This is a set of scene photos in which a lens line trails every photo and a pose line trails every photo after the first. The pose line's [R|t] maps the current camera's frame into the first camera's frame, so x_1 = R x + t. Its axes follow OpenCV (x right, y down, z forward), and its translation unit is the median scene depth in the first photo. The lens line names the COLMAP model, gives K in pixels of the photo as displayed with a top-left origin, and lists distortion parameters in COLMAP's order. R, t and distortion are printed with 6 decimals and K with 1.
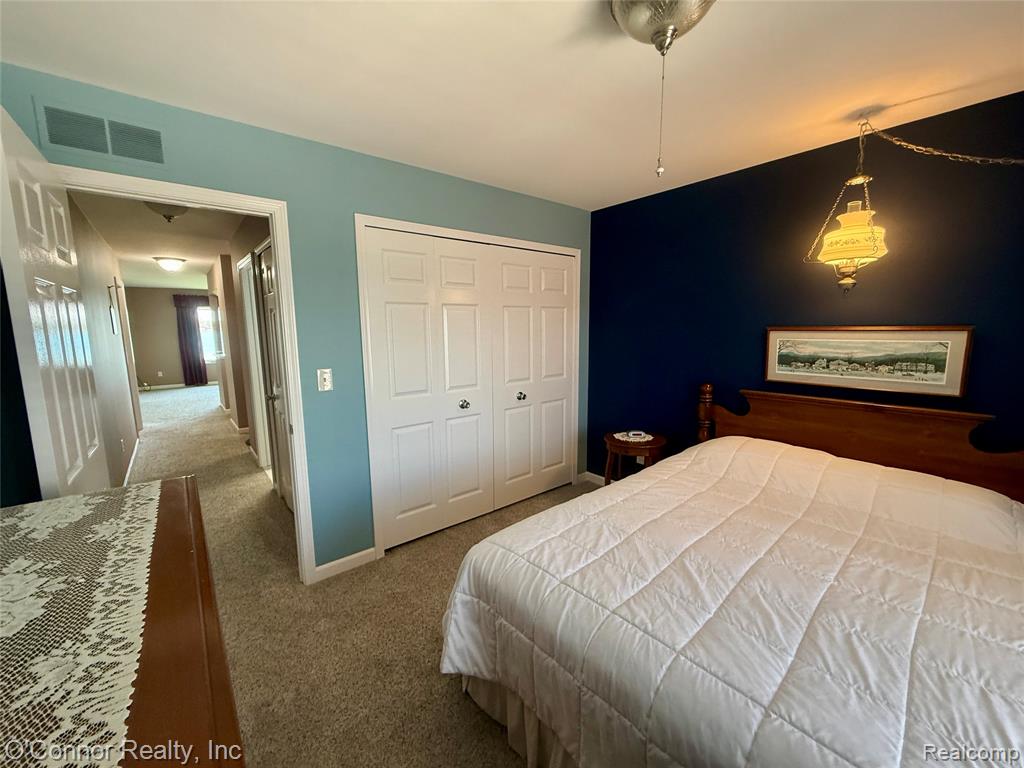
lens RADIAL K [[410.2, 0, 509.6], [0, 410.2, 381.7], [0, 0, 1]] dist [0.005888, -0.000838]
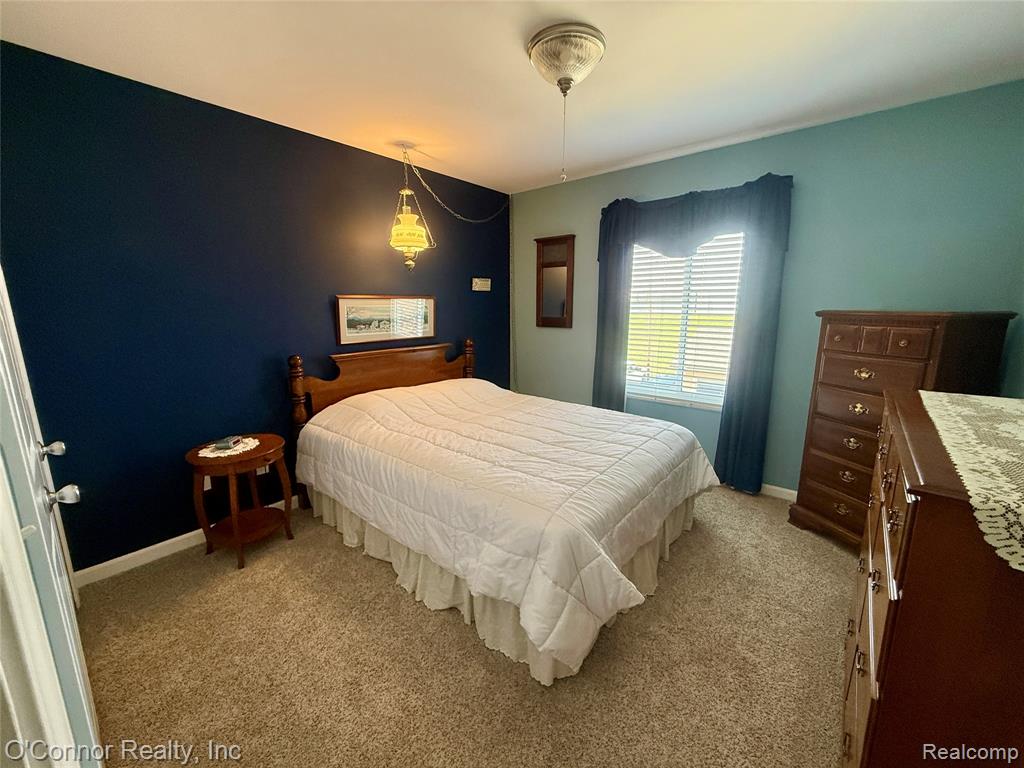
lens RADIAL K [[410.2, 0, 507.5], [0, 410.2, 380.1], [0, 0, 1]] dist [0.005888, -0.000838]
pose [[-0.169540, -0.169542, 0.970830, -0.688796], [0.145144, 0.970054, 0.194754, -0.074587], [-0.974777, 0.173928, -0.139855, 0.920016]]
